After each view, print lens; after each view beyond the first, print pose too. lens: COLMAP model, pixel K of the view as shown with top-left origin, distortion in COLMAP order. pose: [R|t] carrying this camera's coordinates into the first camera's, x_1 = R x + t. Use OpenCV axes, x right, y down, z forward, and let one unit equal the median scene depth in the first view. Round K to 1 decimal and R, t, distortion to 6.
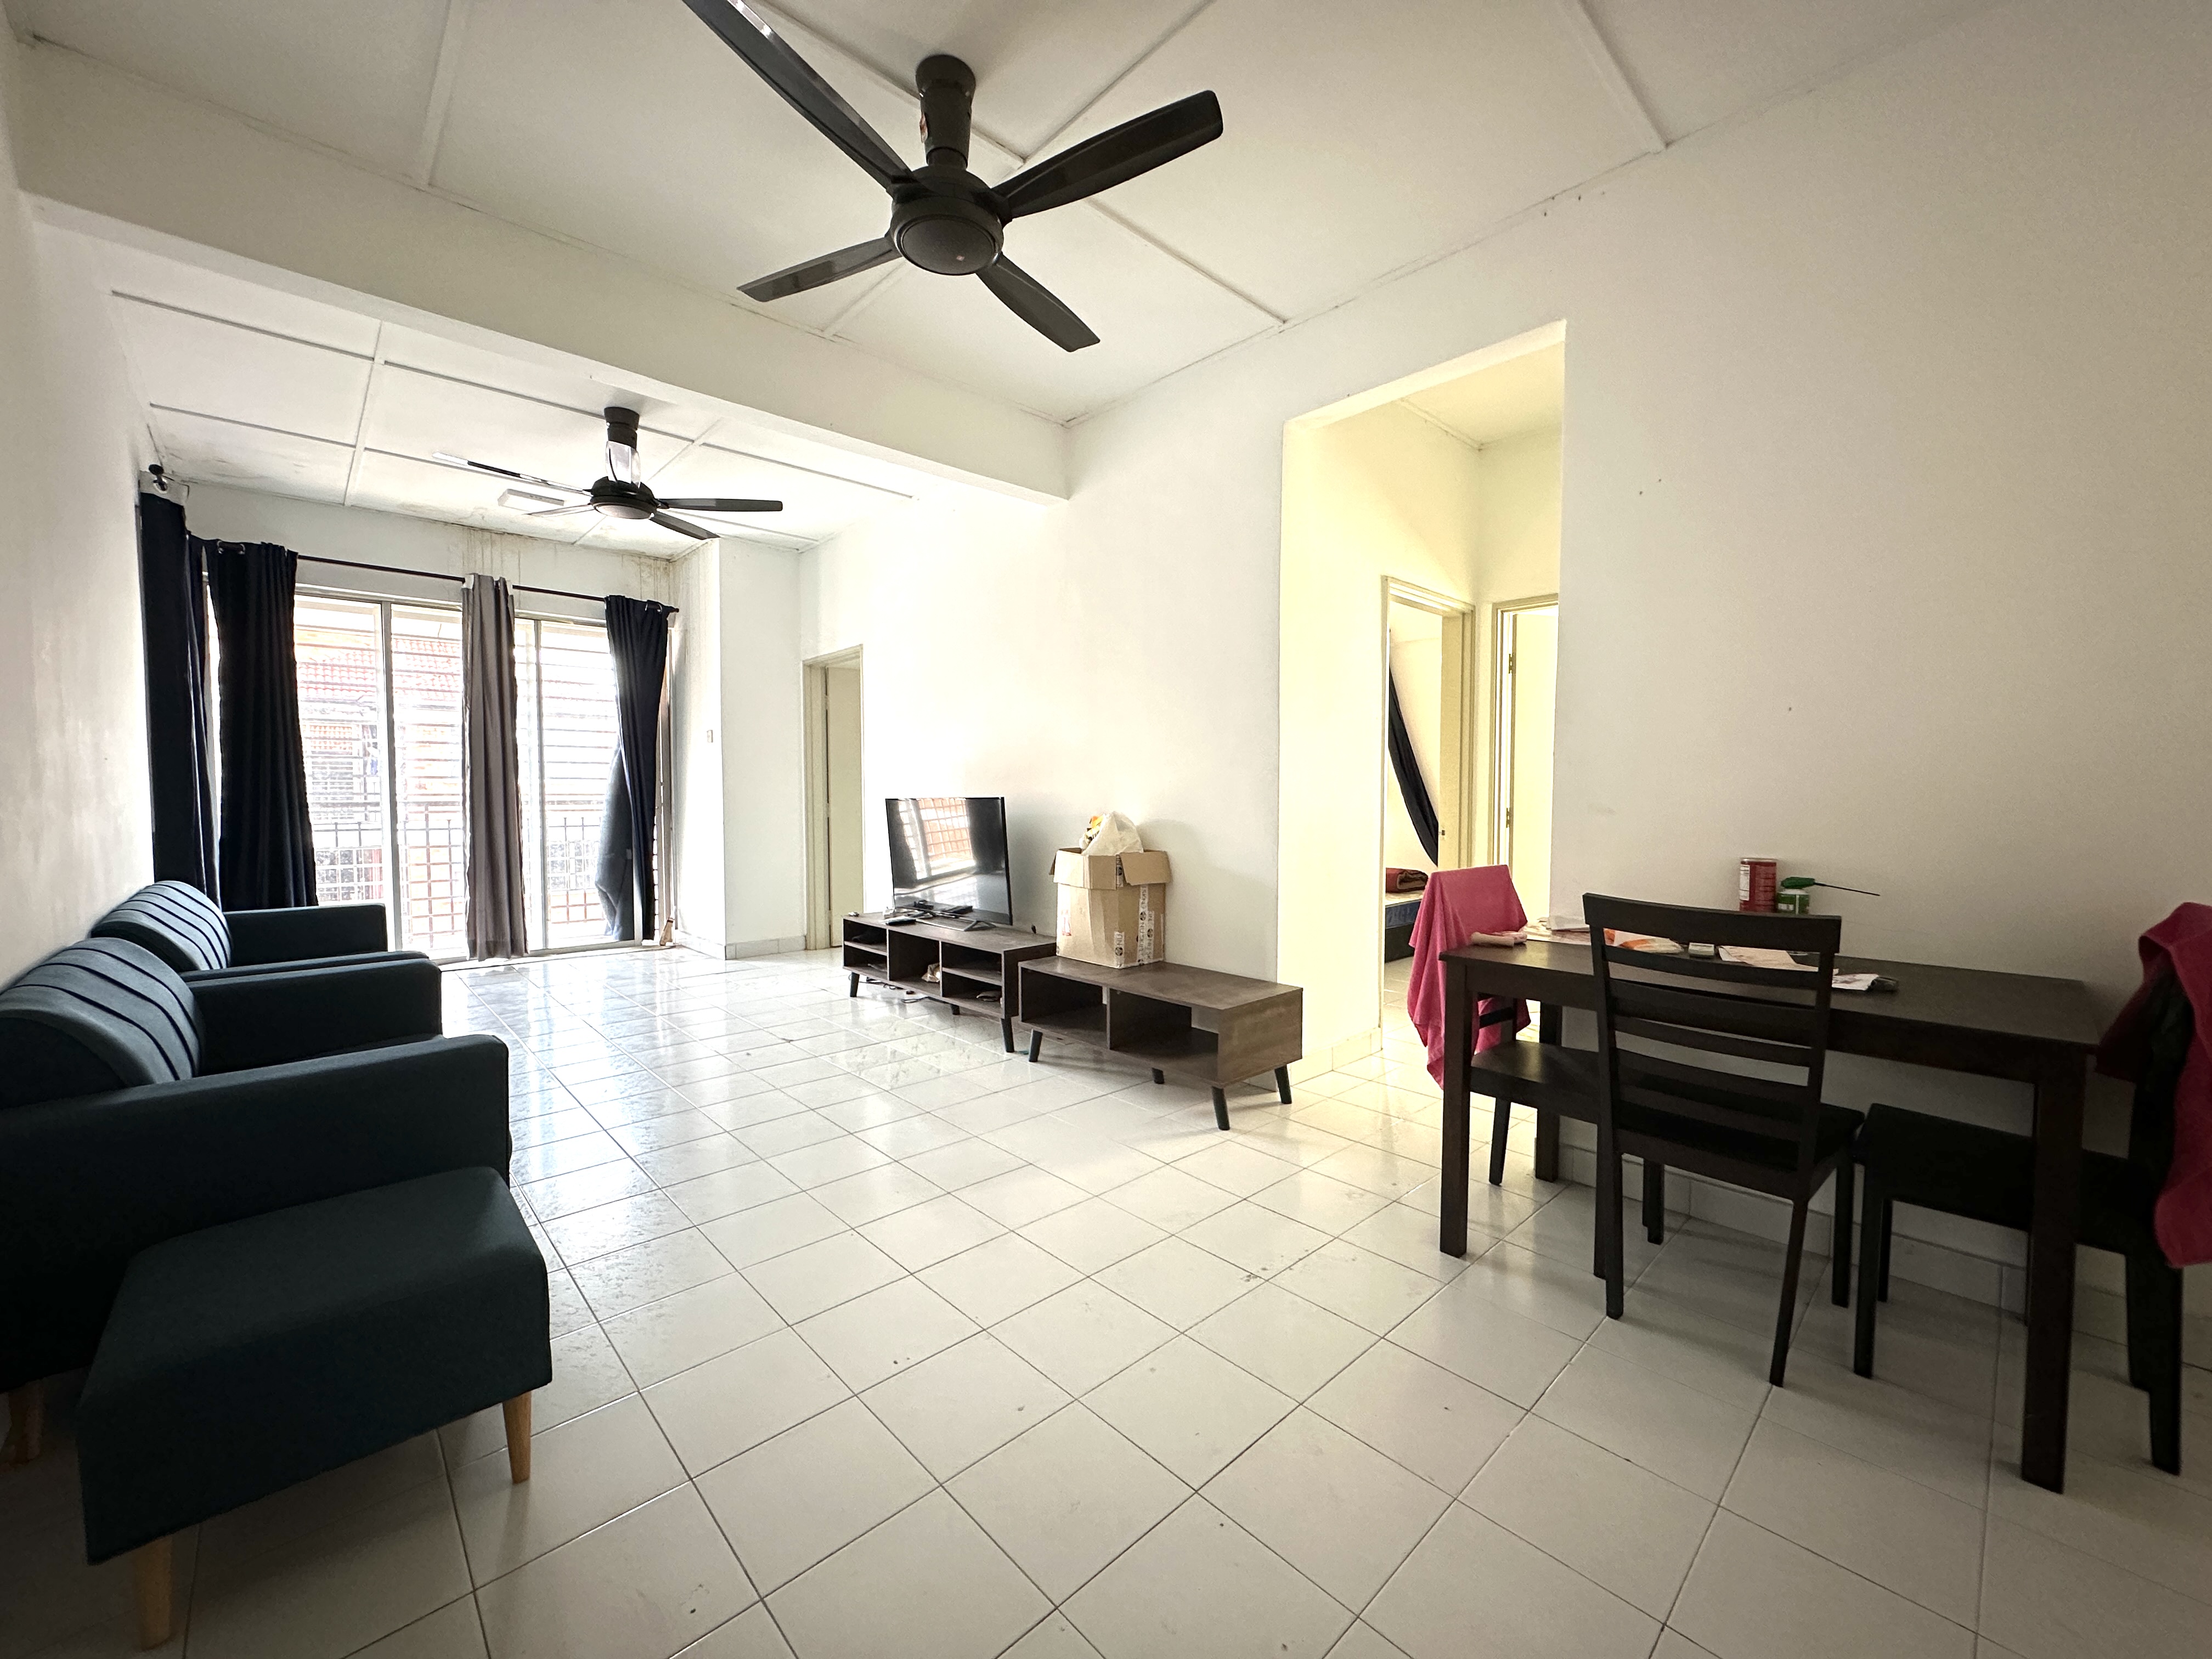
lens RADIAL K [[884.8, 0, 1112.3], [0, 884.8, 831.8], [0, 0, 1]] dist [-0.000729, -0.000414]
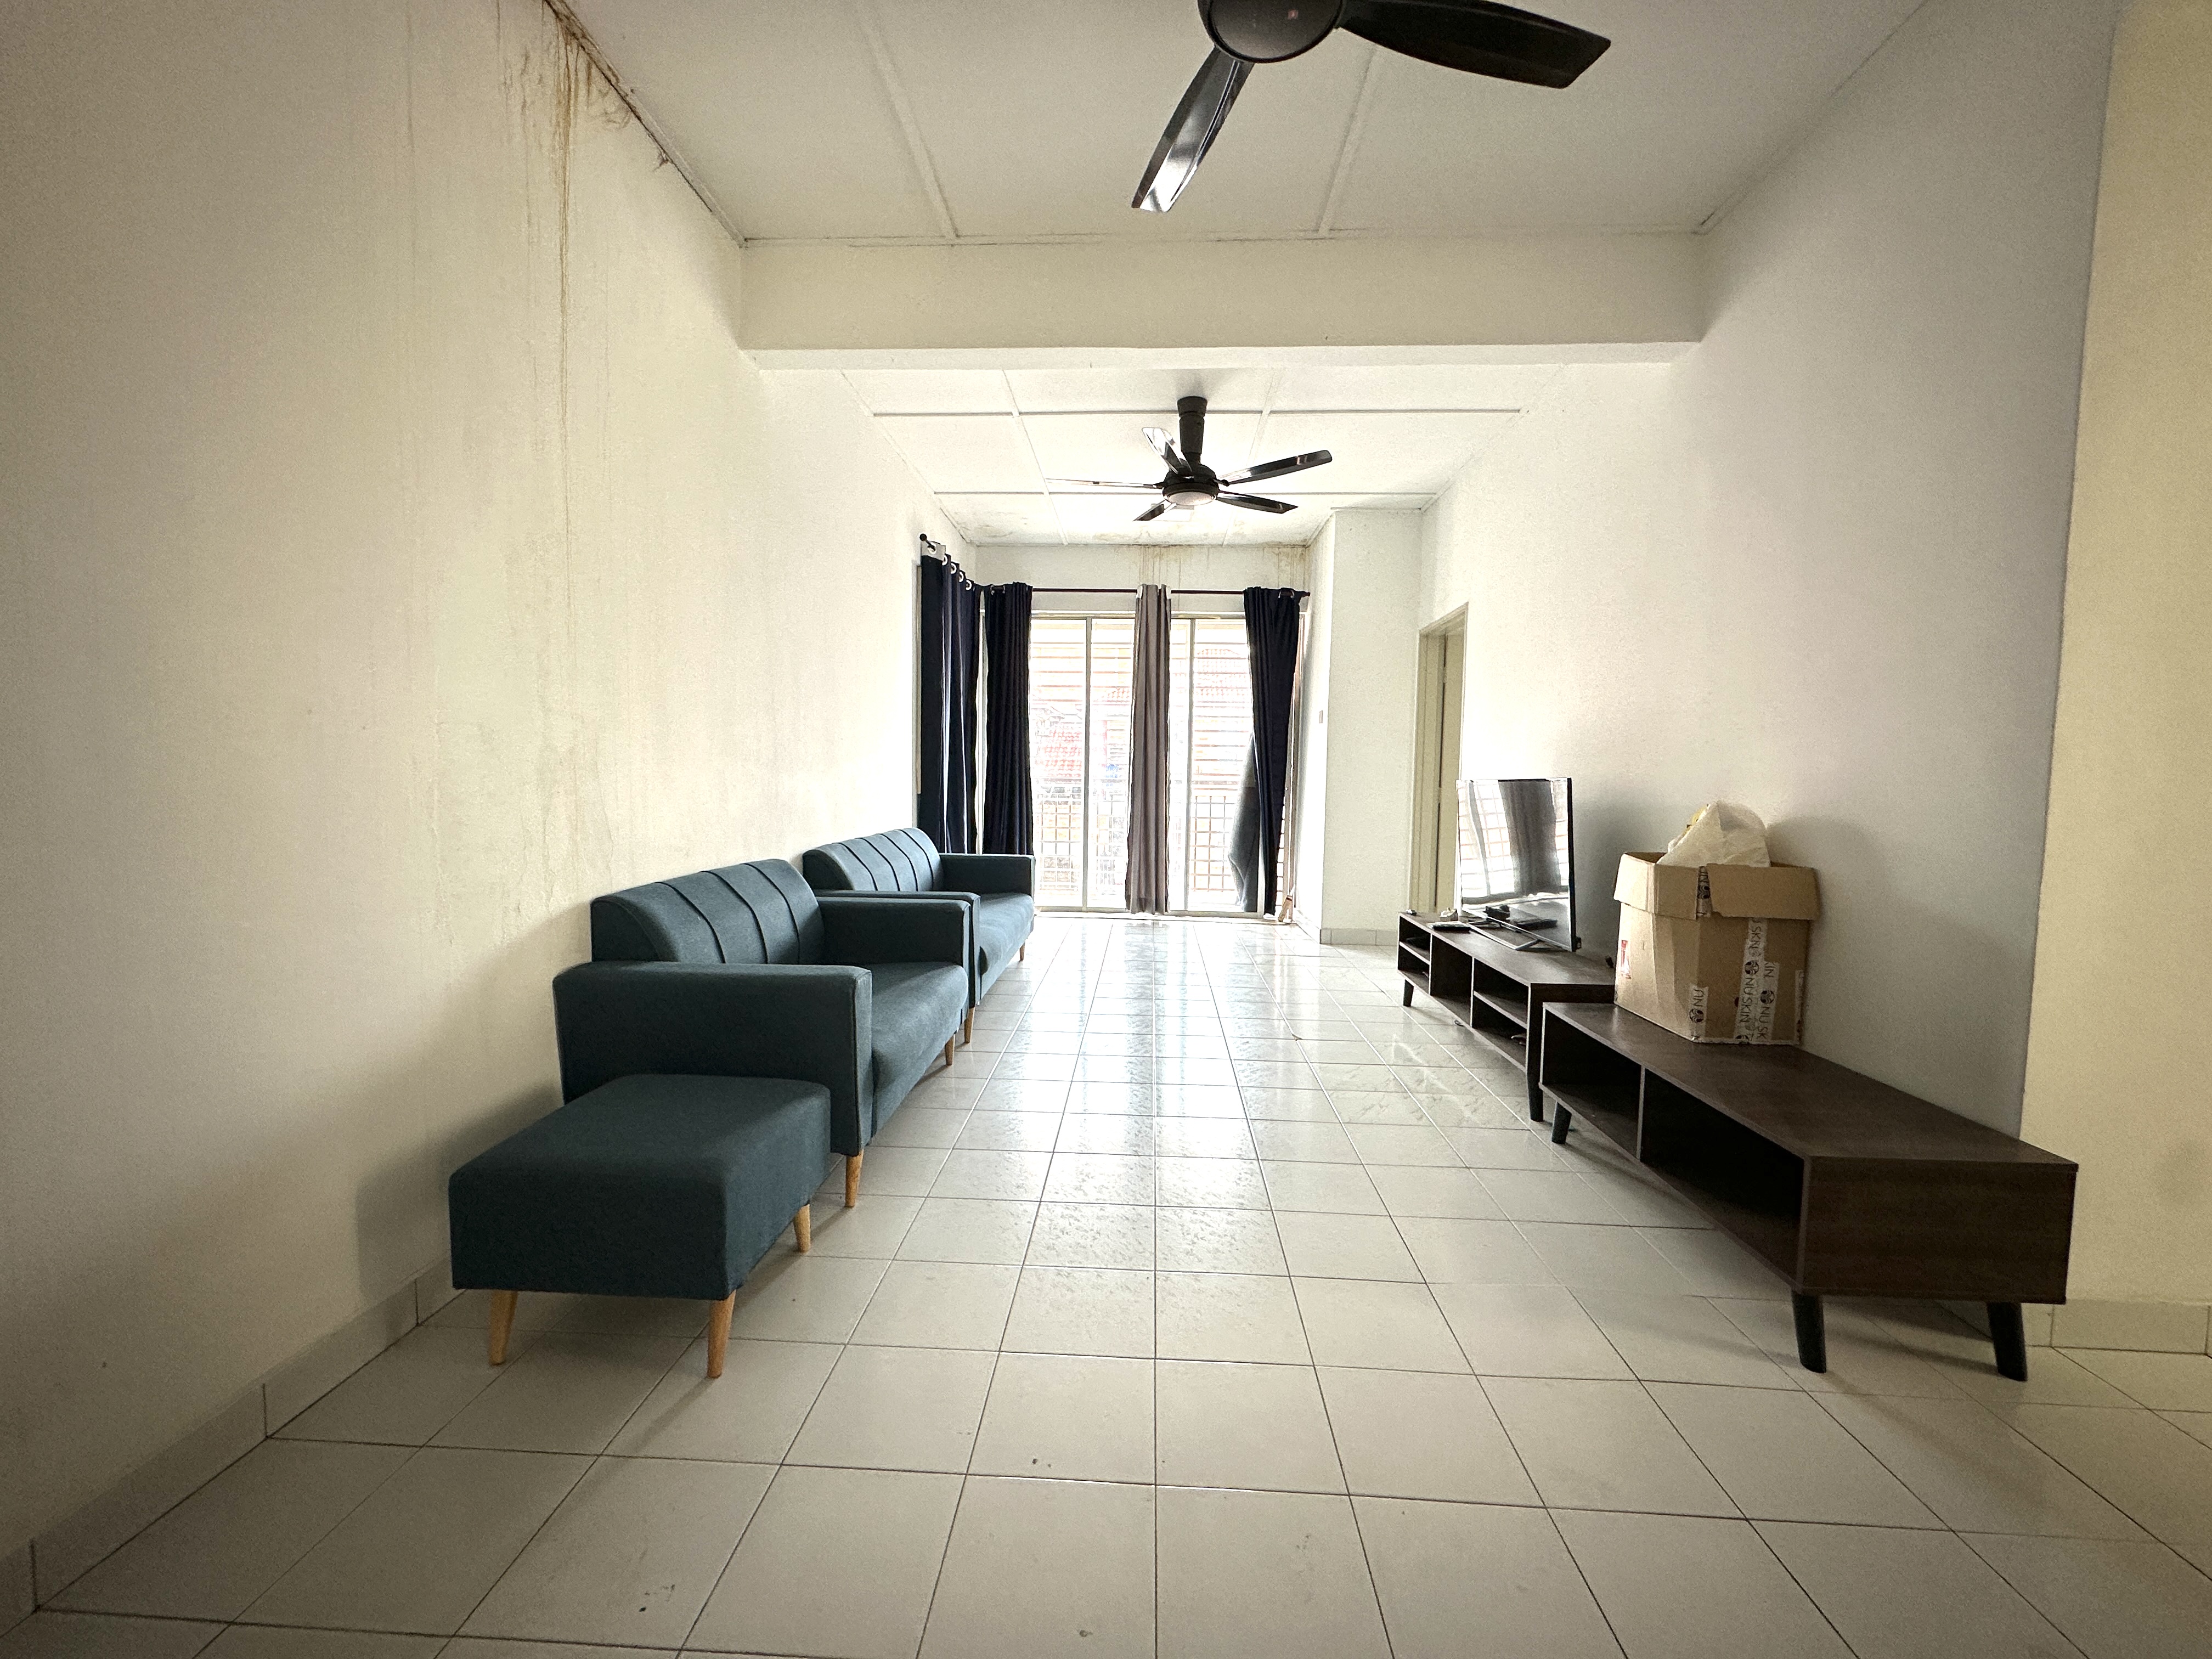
lens RADIAL K [[884.8, 0, 1104.6], [0, 884.8, 833.3], [0, 0, 1]] dist [-0.000729, -0.000414]
pose [[0.691326, 0.058298, -0.720187, 0.121310], [-0.049328, 0.998222, 0.033454, 0.001102], [0.720857, 0.012398, 0.692973, 0.171763]]
